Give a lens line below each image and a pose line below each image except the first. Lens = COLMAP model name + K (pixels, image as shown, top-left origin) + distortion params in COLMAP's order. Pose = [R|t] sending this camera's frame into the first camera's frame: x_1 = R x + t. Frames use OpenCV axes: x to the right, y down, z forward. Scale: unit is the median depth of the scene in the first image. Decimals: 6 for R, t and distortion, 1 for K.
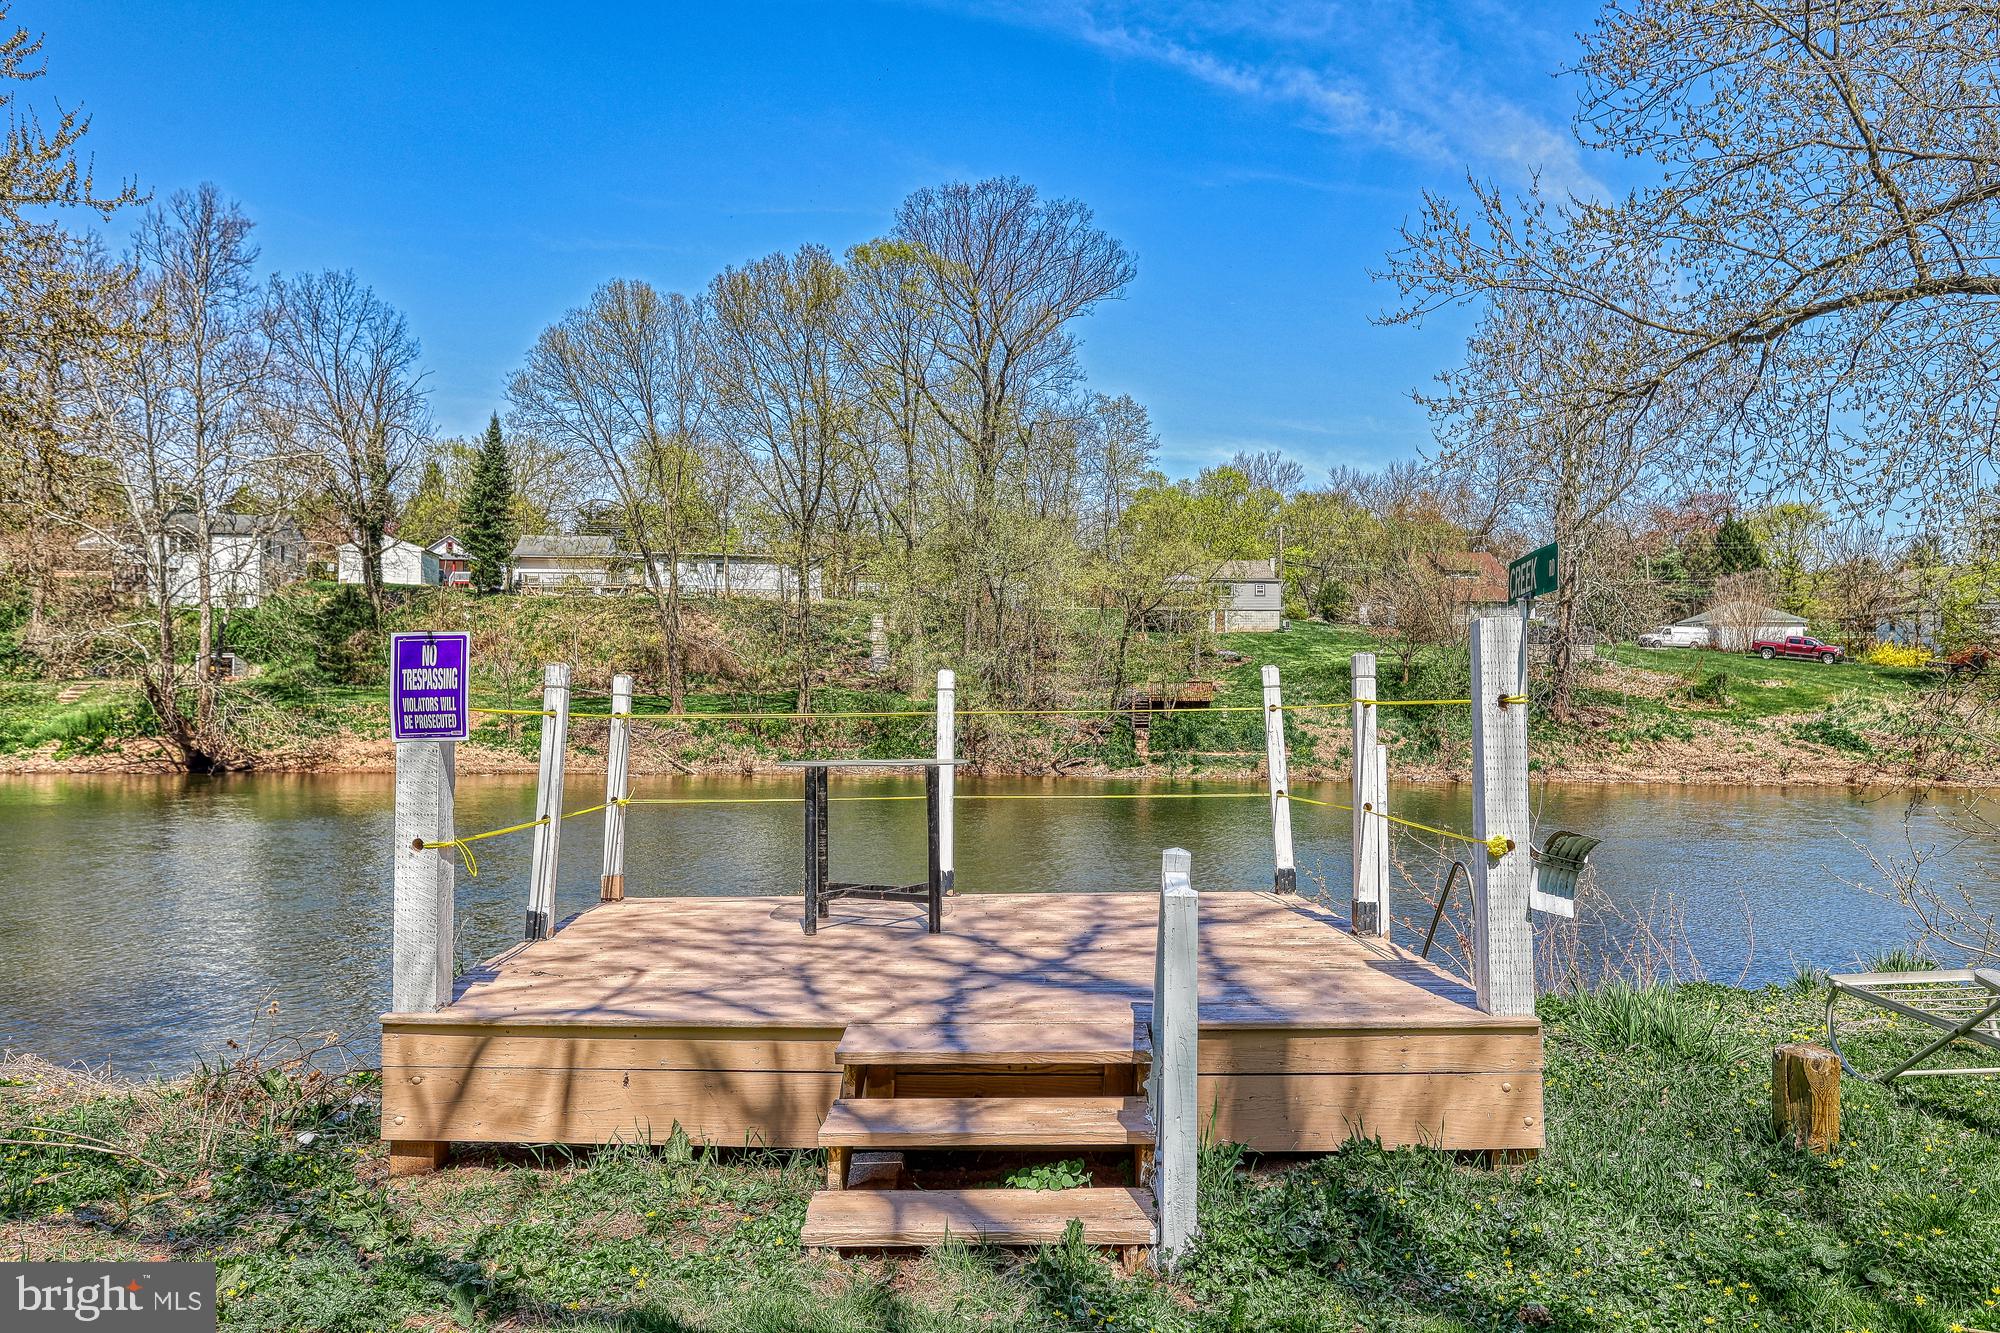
lens RADIAL K [[1417.4, 0, 1004.5], [0, 1417.4, 651.5], [0, 0, 1]] dist [-0.007963, 0.015340]
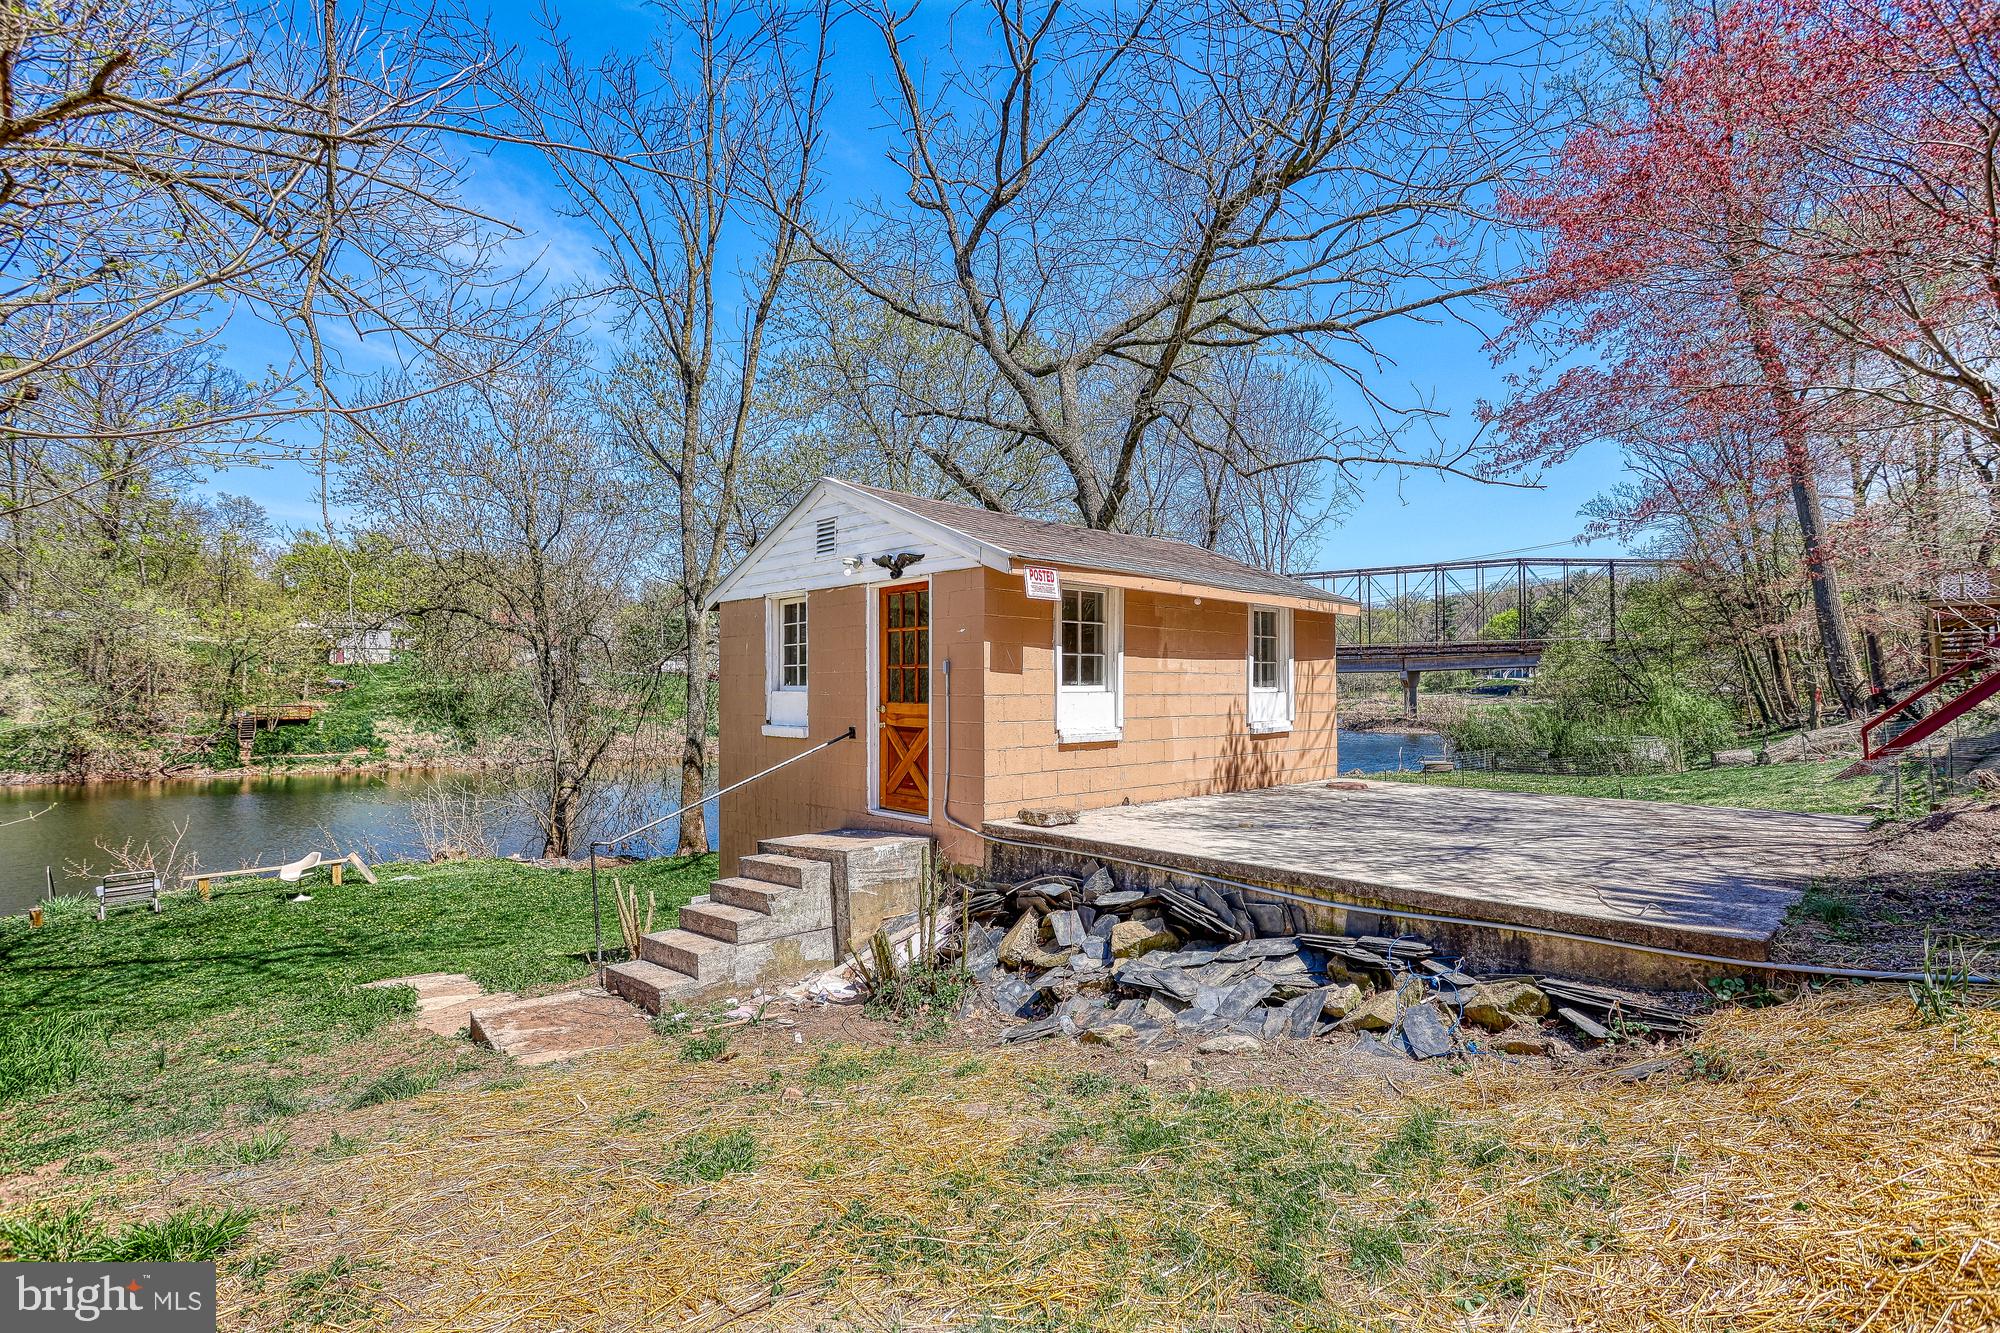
lens RADIAL K [[937.9, 0, 996.5], [0, 937.9, 665.9], [0, 0, 1]] dist [-0.000972, 0.000190]
pose [[0.760074, 0.005782, 0.649811, 0.055782], [-0.010631, 0.999937, 0.003538, -0.030511], [-0.649750, -0.009597, 0.760087, -0.192558]]
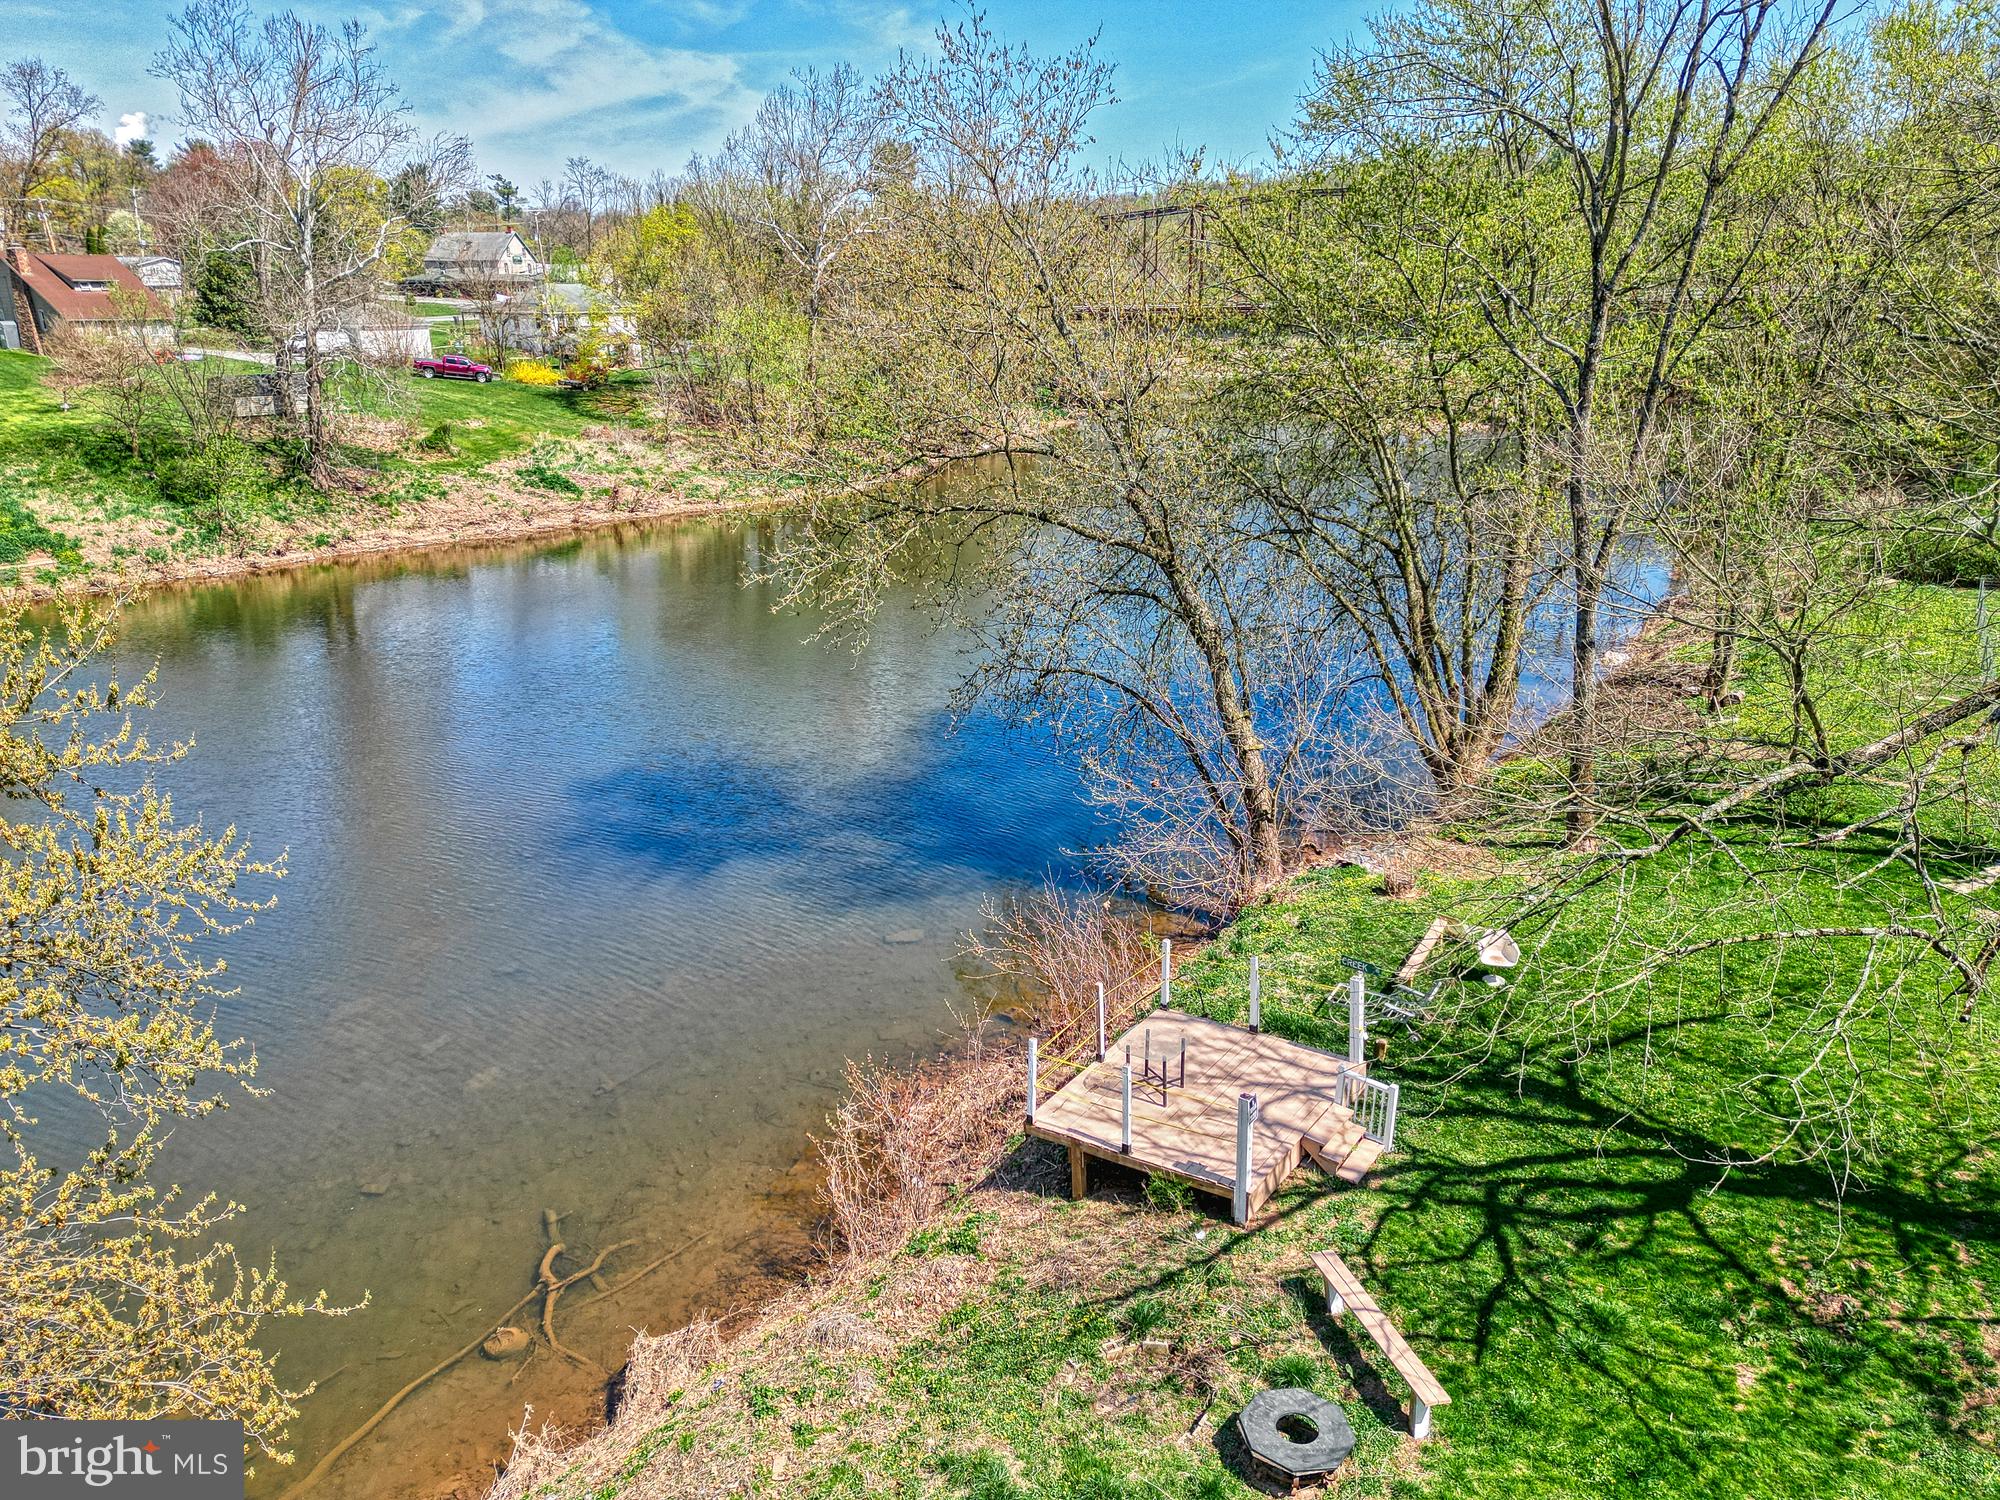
lens RADIAL K [[1406.1, 0, 982.9], [0, 1406.1, 750.6], [0, 0, 1]] dist [0.074275, -0.058377]
pose [[0.581571, -0.260746, 0.770575, -0.180930], [-0.006053, 0.945827, 0.324615, -0.108490], [-0.813473, -0.193451, 0.548488, -0.013414]]
